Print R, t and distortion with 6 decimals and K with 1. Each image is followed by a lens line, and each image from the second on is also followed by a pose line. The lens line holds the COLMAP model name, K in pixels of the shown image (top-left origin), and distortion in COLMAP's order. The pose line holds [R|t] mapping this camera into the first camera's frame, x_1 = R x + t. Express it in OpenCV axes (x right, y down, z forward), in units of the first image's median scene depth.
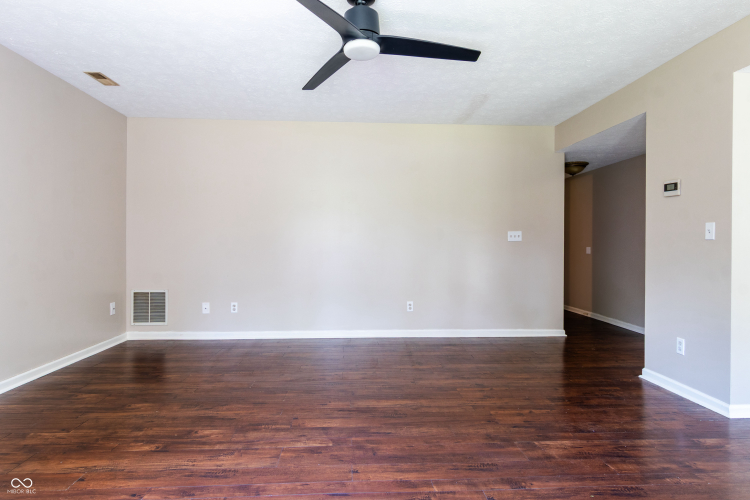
lens RADIAL K [[428.2, 0, 378.9], [0, 428.2, 251.3], [0, 0, 1]] dist [0.001259, -0.000170]
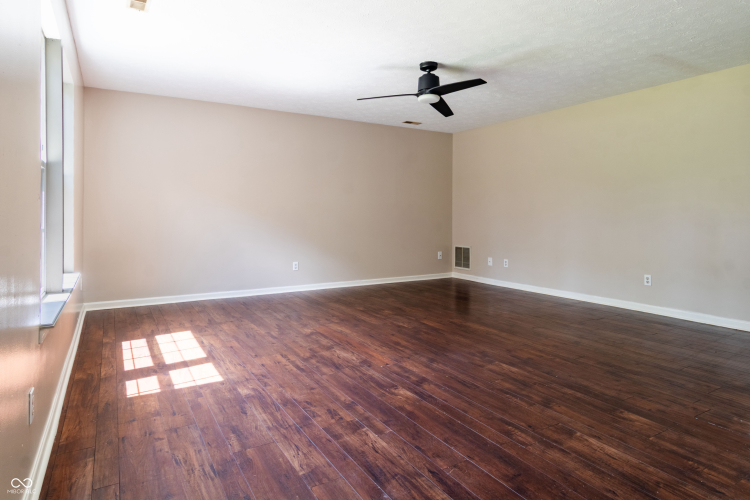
lens RADIAL K [[428.2, 0, 378.9], [0, 428.2, 251.3], [0, 0, 1]] dist [0.001259, -0.000170]
pose [[0.479894, 0.069929, -0.874535, 0.695939], [-0.009044, 0.997160, 0.074772, -0.002475], [0.877280, -0.027973, 0.479164, 0.013128]]
